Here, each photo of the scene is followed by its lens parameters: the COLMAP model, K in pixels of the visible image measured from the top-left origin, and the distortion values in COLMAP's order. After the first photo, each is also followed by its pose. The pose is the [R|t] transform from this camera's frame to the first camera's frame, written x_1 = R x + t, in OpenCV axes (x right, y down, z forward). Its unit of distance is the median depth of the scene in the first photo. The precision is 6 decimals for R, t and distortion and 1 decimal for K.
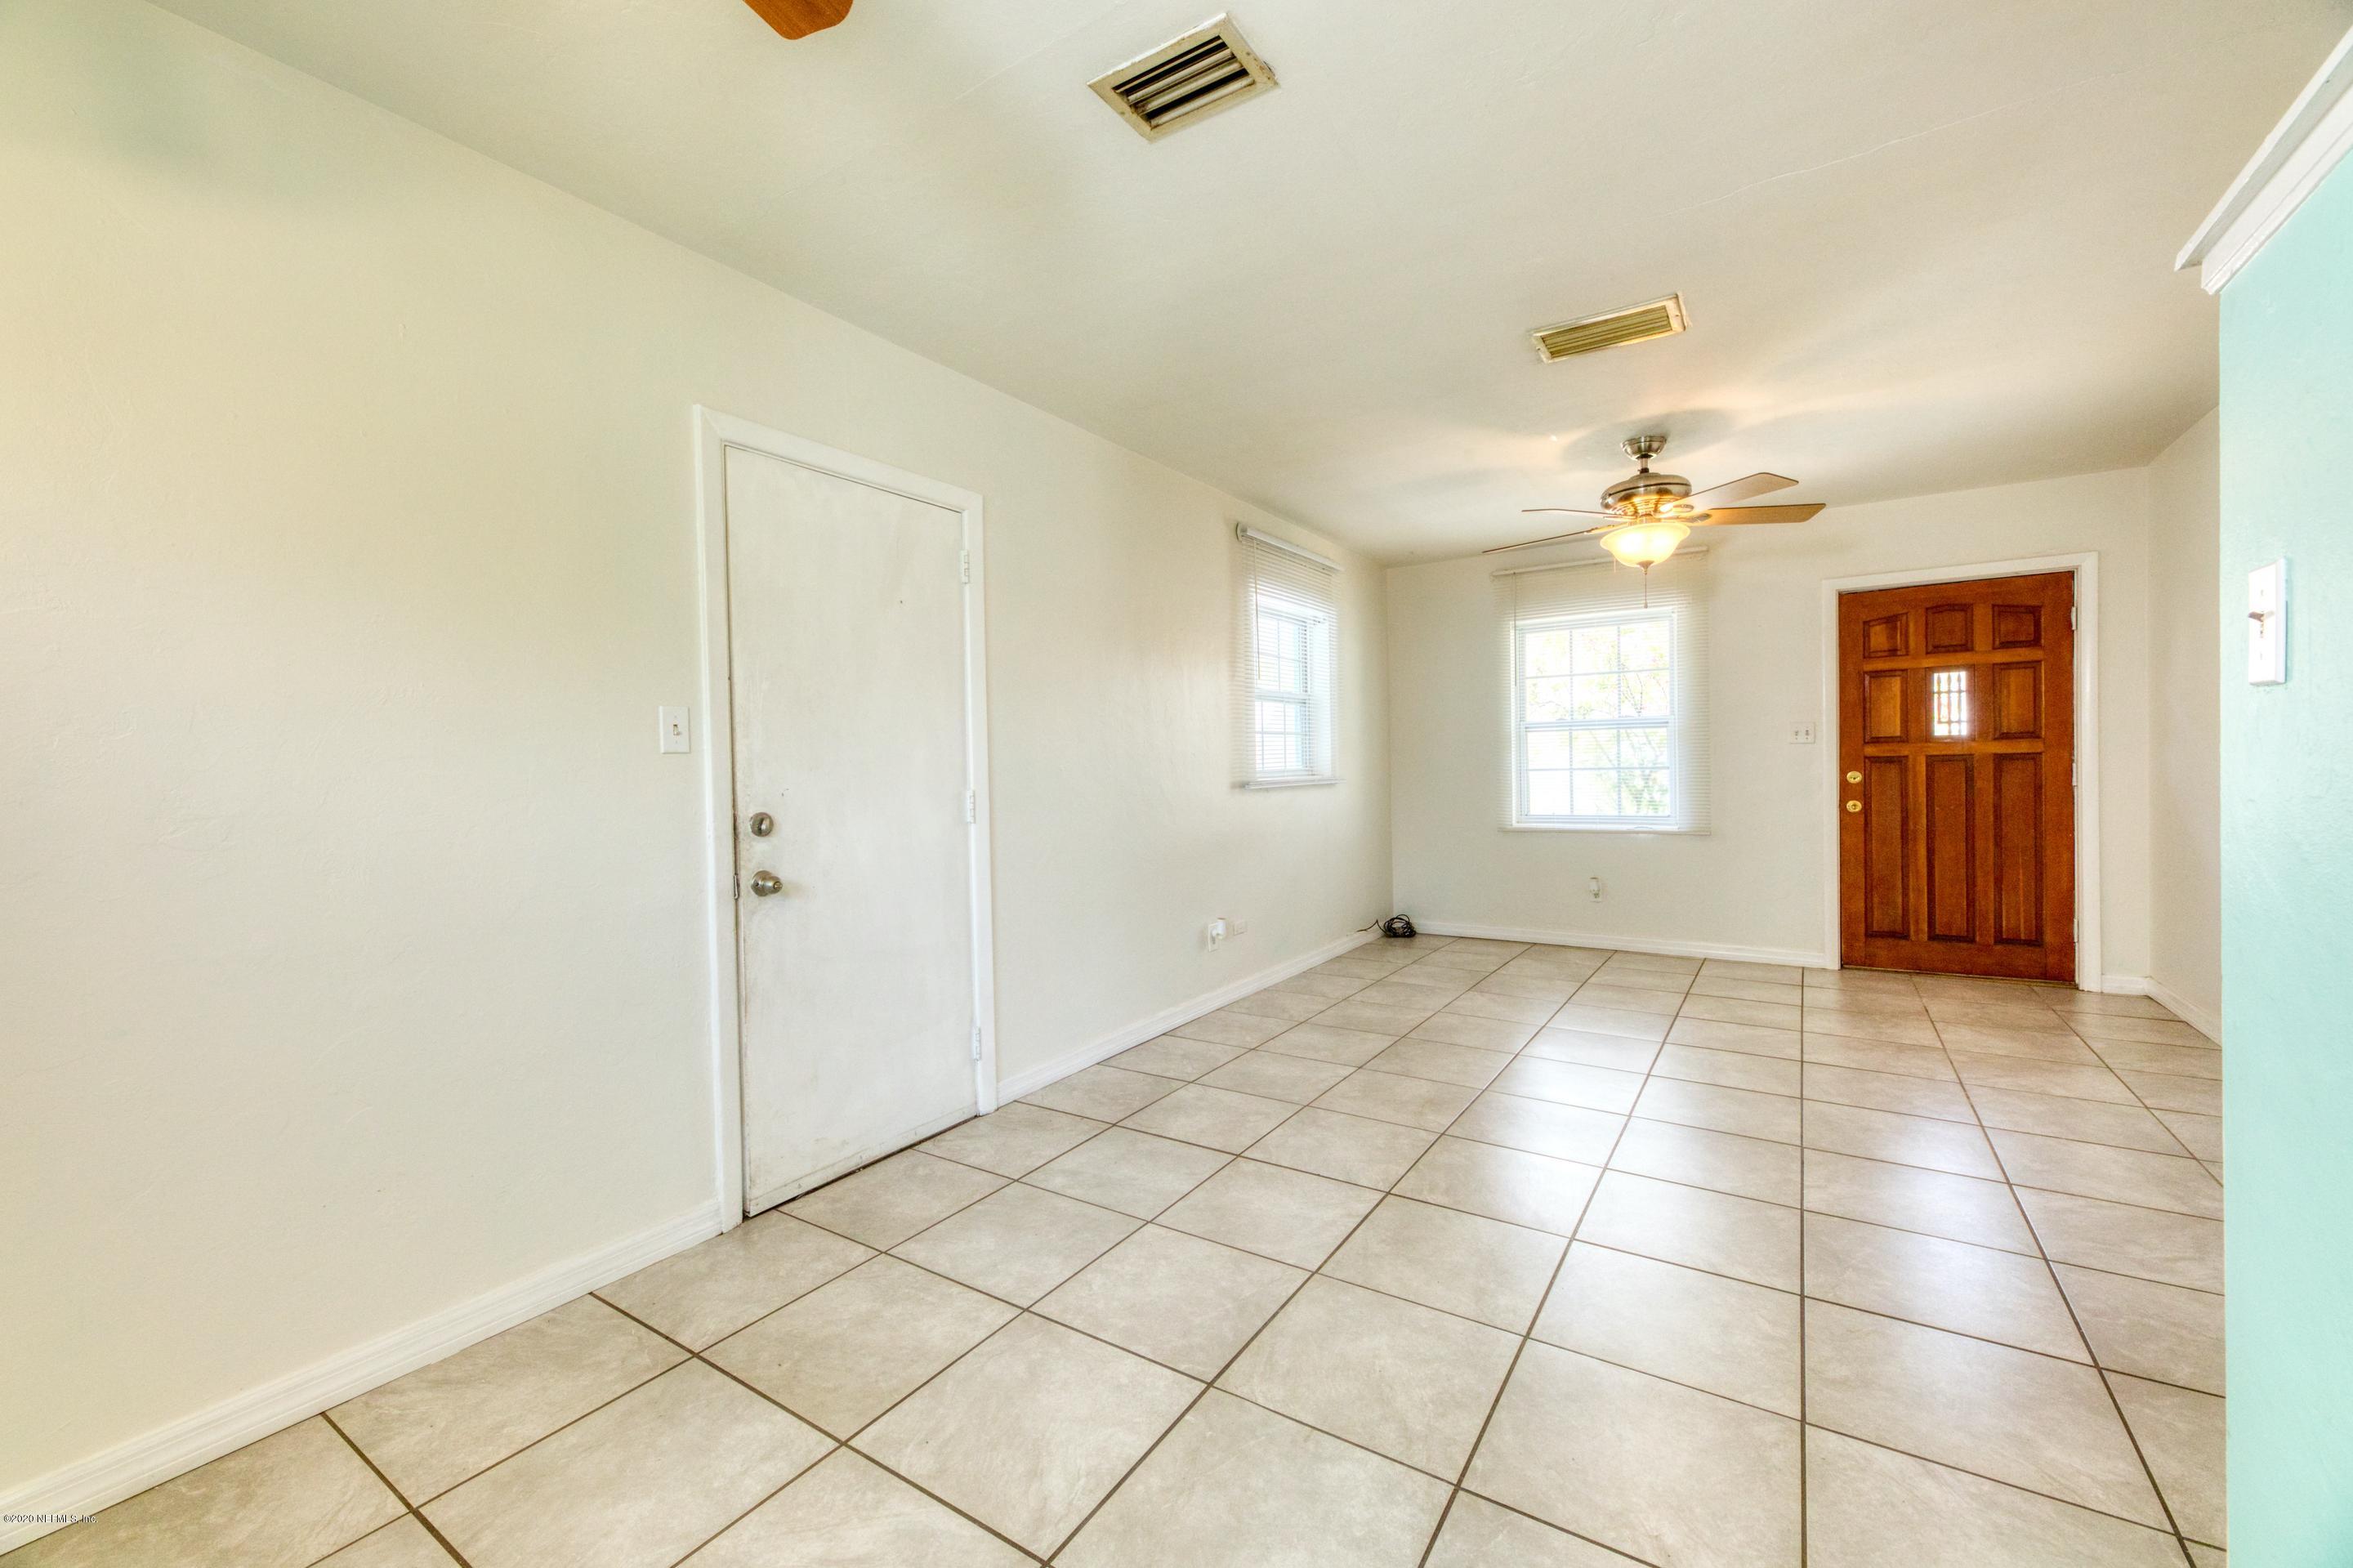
lens RADIAL K [[943.8, 0, 1170.7], [0, 943.8, 784.1], [0, 0, 1]] dist [0.003747, -0.000209]
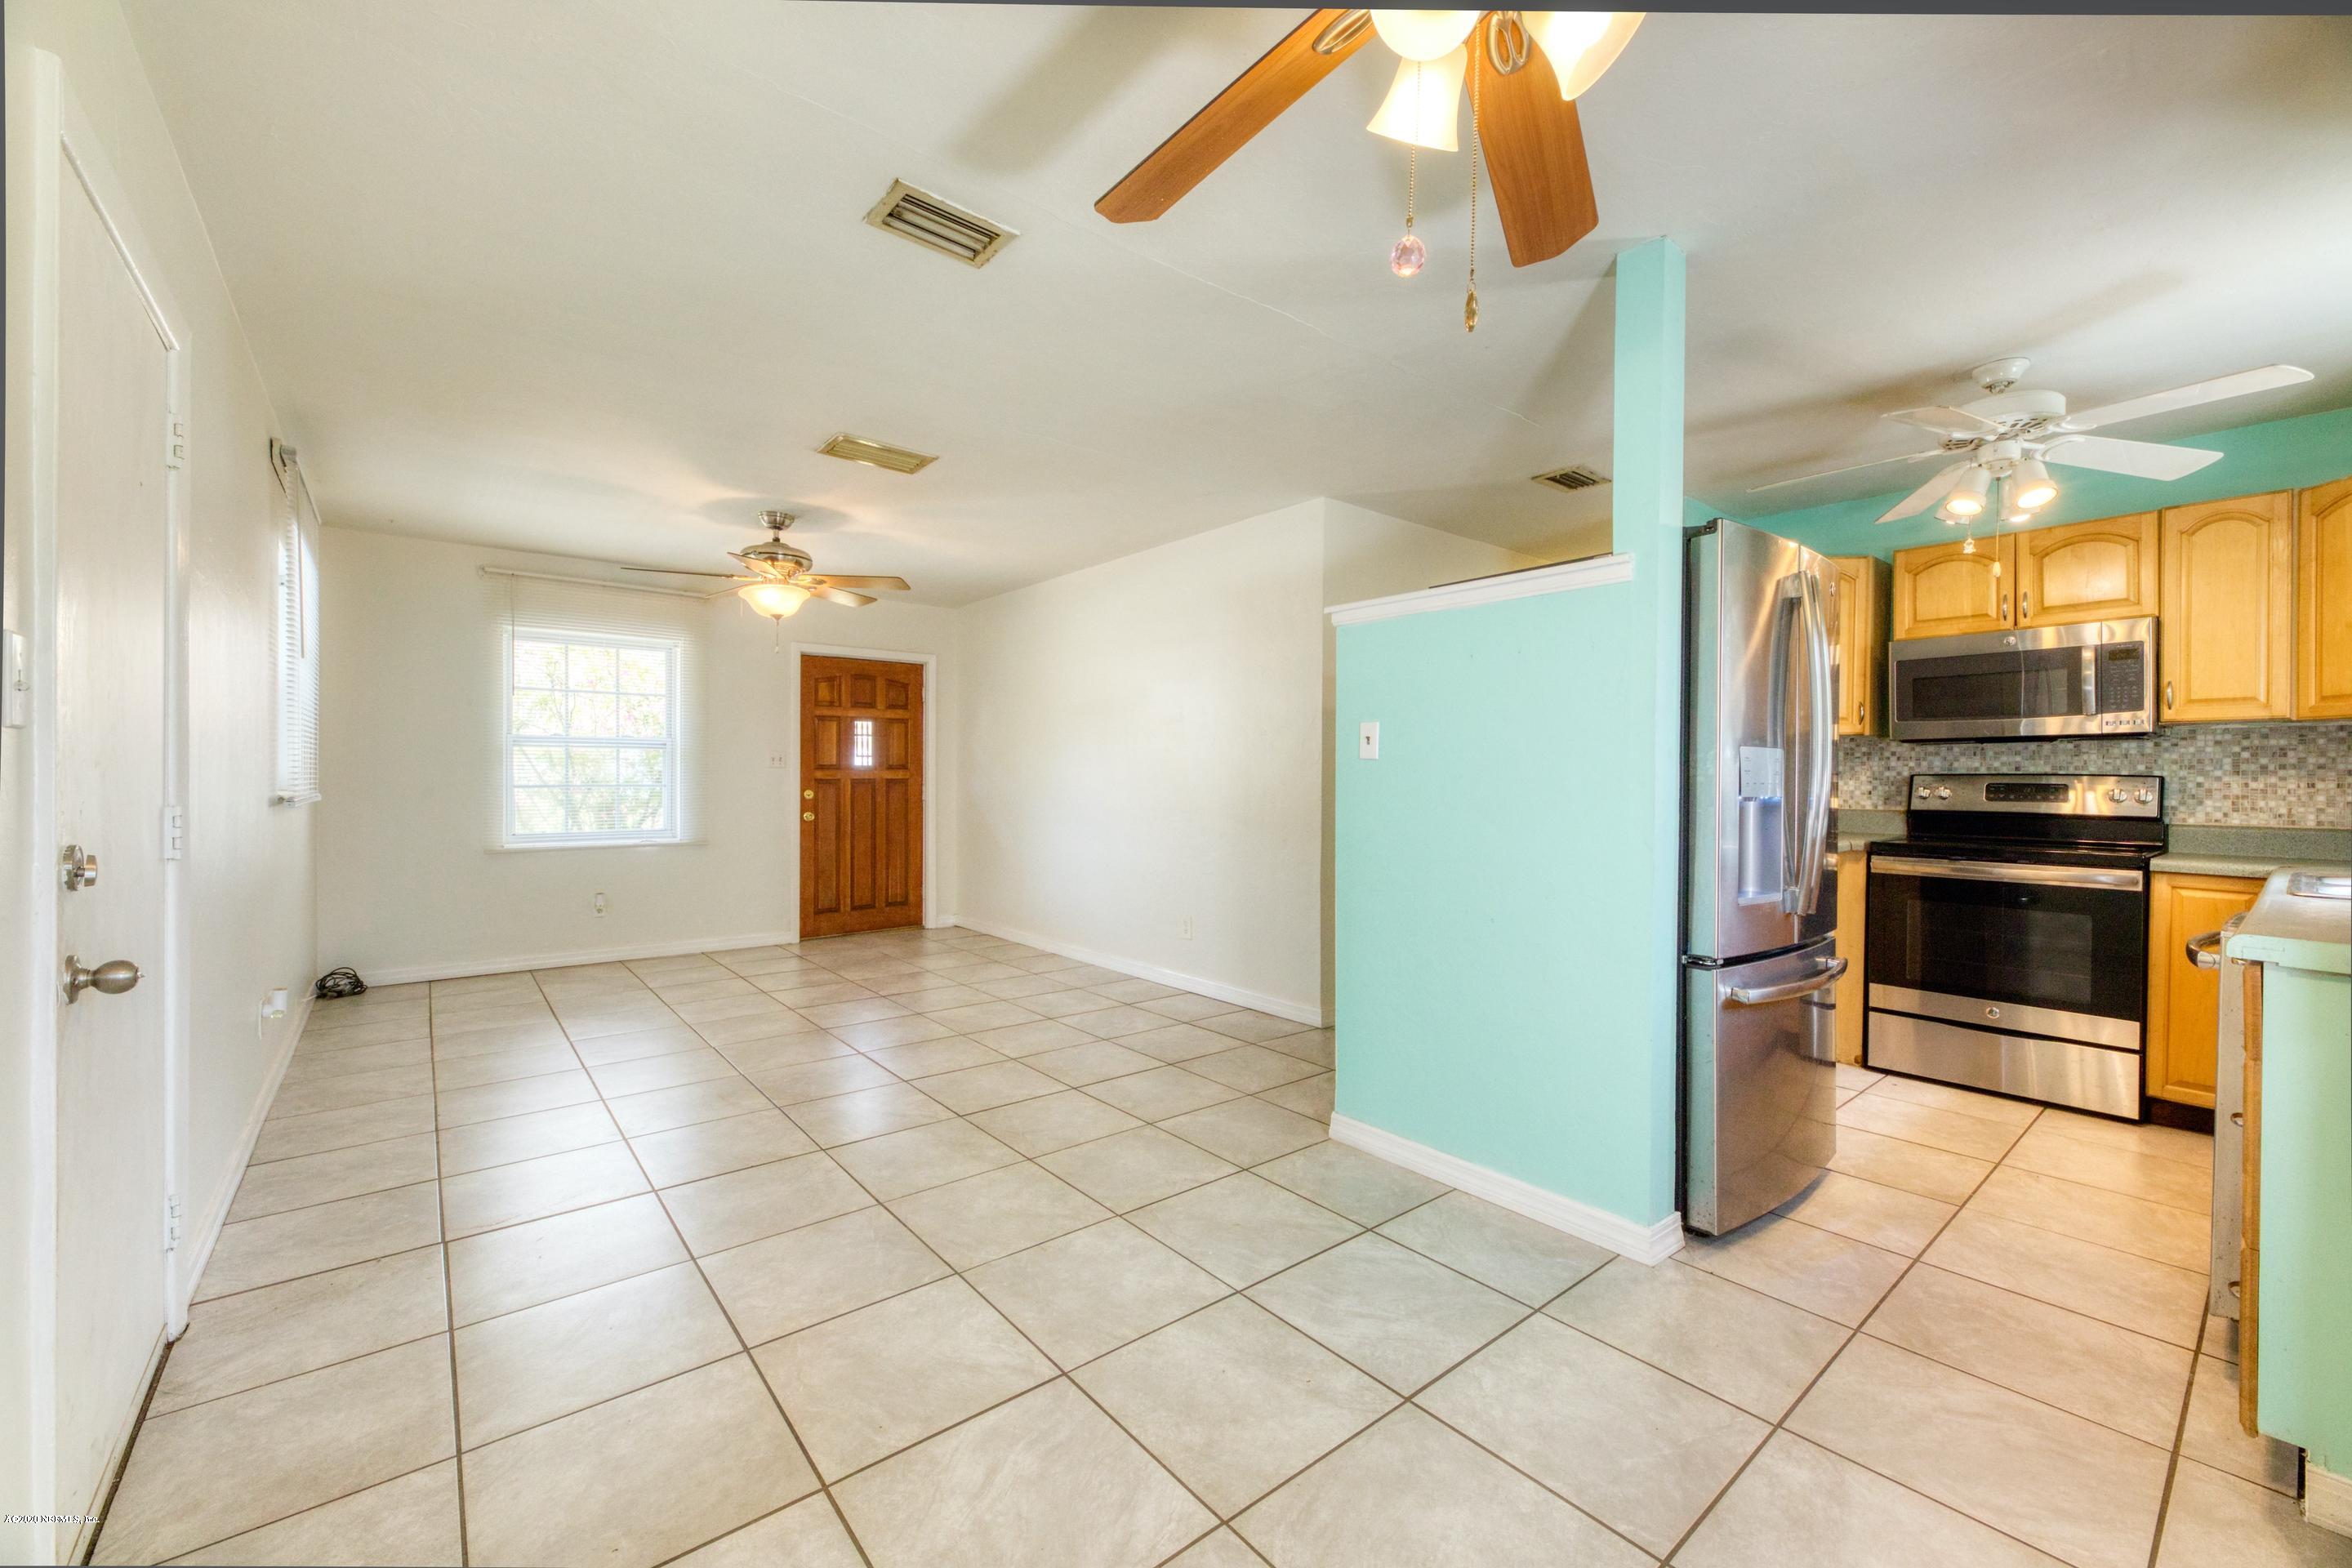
lens RADIAL K [[943.4, 0, 1168.3], [0, 943.4, 783.3], [0, 0, 1]] dist [0.003747, -0.000209]
pose [[0.295221, 0.014111, 0.955325, -0.411727], [0.009575, 0.999797, -0.017727, 0.005760], [-0.955381, 0.014380, 0.295025, 0.137301]]
